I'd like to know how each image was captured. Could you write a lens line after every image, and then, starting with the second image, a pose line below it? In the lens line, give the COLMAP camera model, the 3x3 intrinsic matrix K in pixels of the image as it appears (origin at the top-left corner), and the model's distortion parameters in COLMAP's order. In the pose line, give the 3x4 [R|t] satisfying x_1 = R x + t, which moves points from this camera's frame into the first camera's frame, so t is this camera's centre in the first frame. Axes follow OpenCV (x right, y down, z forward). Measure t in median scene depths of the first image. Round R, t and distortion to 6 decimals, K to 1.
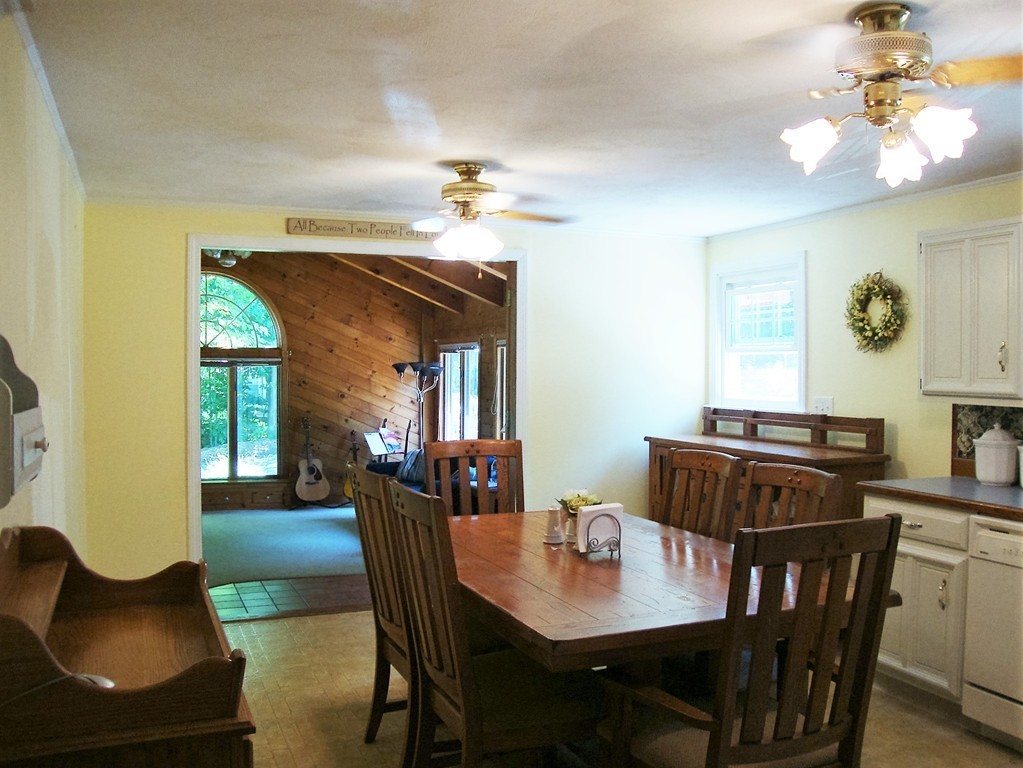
lens RADIAL K [[925.7, 0, 529.4], [0, 925.7, 395.5], [0, 0, 1]] dist [-0.207136, 0.220385]
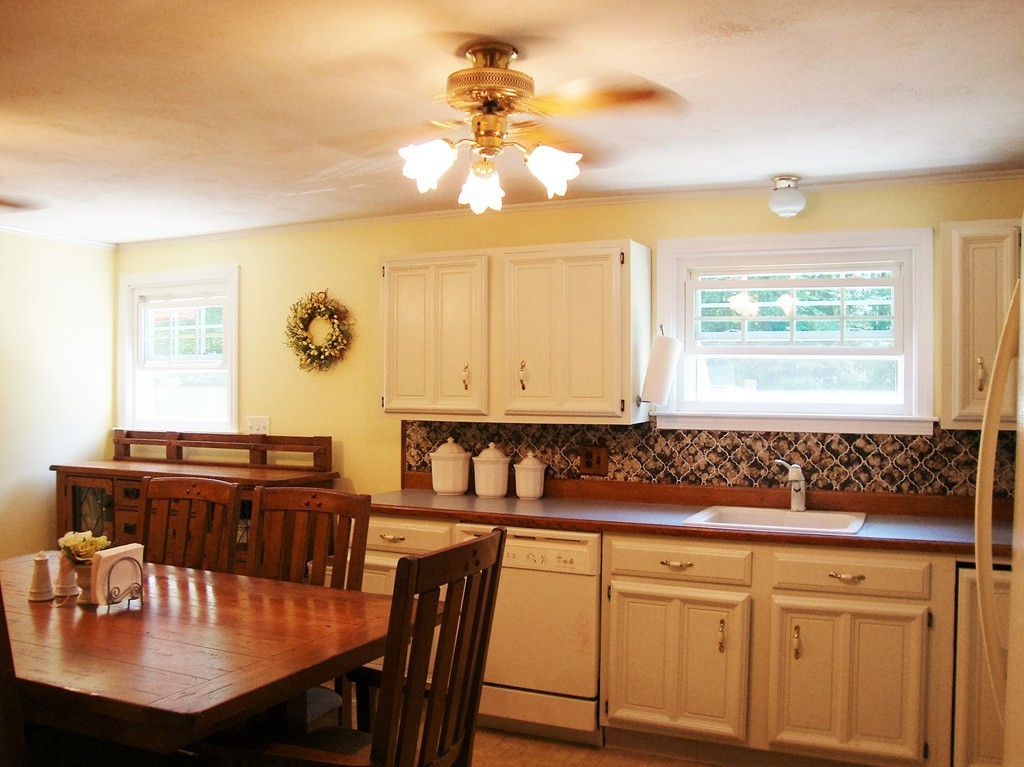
lens RADIAL K [[926.6, 0, 529.9], [0, 926.6, 395.0], [0, 0, 1]] dist [-0.207136, 0.220385]
pose [[0.738254, -0.005397, 0.674502, -0.137788], [0.019189, 0.999731, -0.013004, -0.003387], [-0.674250, 0.022543, 0.738159, 0.086500]]
